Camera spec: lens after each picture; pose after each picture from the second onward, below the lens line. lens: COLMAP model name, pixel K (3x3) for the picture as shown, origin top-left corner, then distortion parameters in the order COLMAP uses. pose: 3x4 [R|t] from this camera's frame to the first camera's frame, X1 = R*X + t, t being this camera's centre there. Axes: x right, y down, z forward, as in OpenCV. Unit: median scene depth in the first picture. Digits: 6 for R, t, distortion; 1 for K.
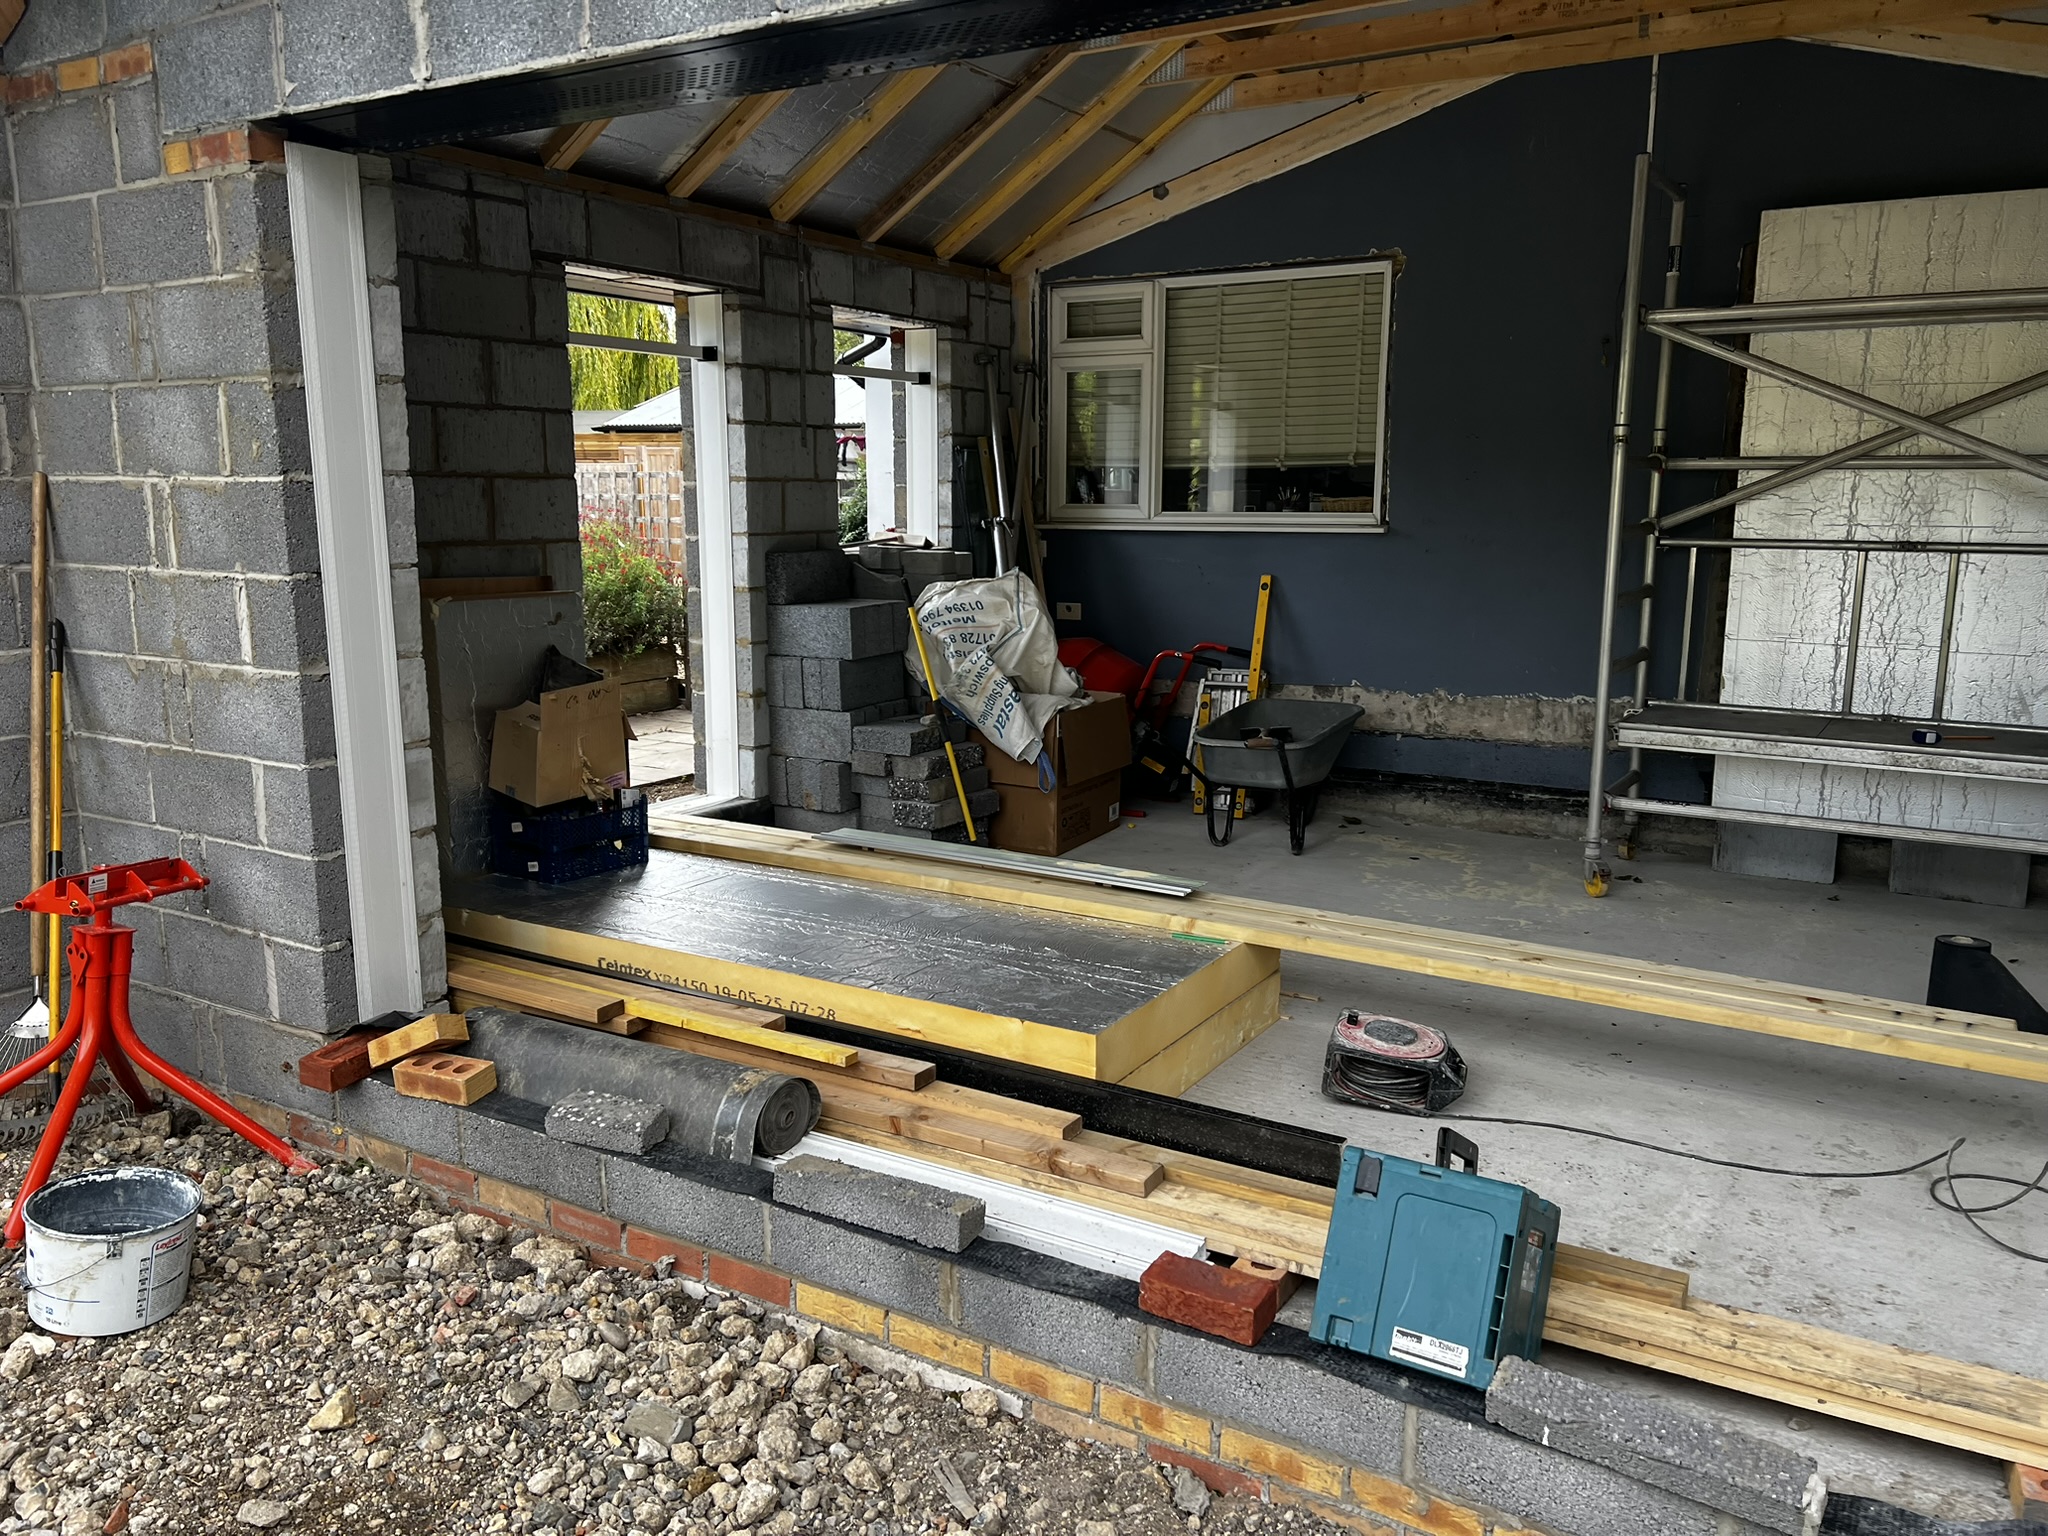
lens RADIAL K [[1536.9, 0, 1012.5], [0, 1536.9, 771.9], [0, 0, 1]] dist [0.116232, -0.182817]
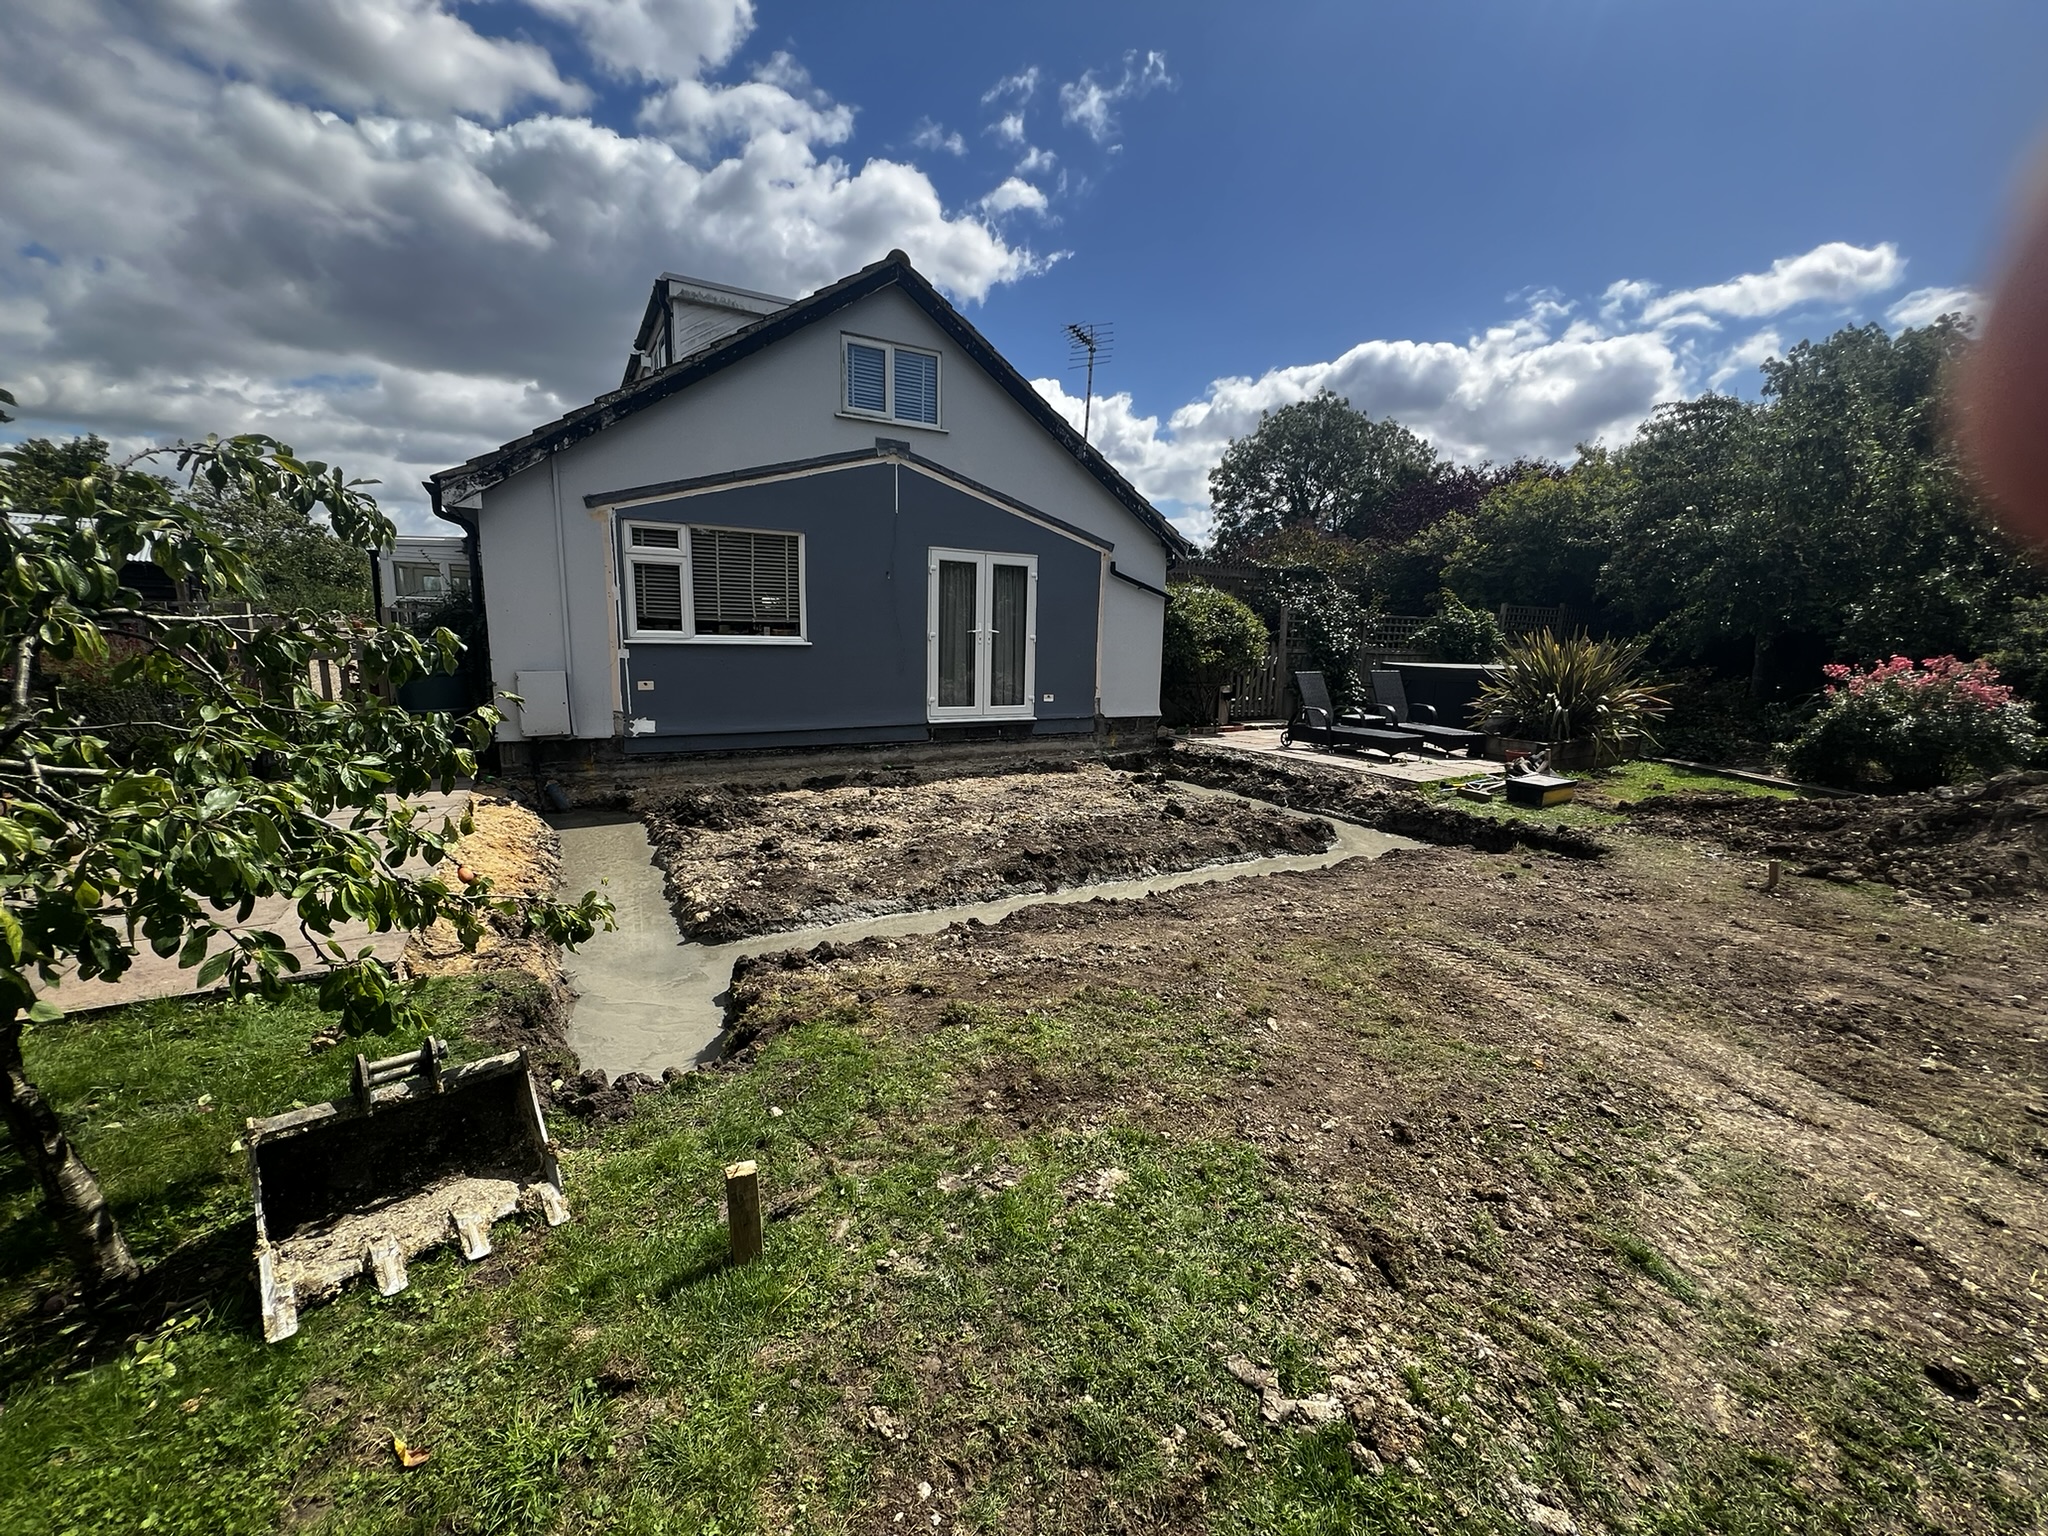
lens RADIAL K [[837.7, 0, 1025.2], [0, 837.7, 776.1], [0, 0, 1]] dist [0.000520, -0.000114]
pose [[0.485314, -0.135722, 0.863742, -0.867139], [0.138077, 0.987379, 0.077568, -0.009990], [-0.863368, 0.081618, 0.497929, 0.107391]]
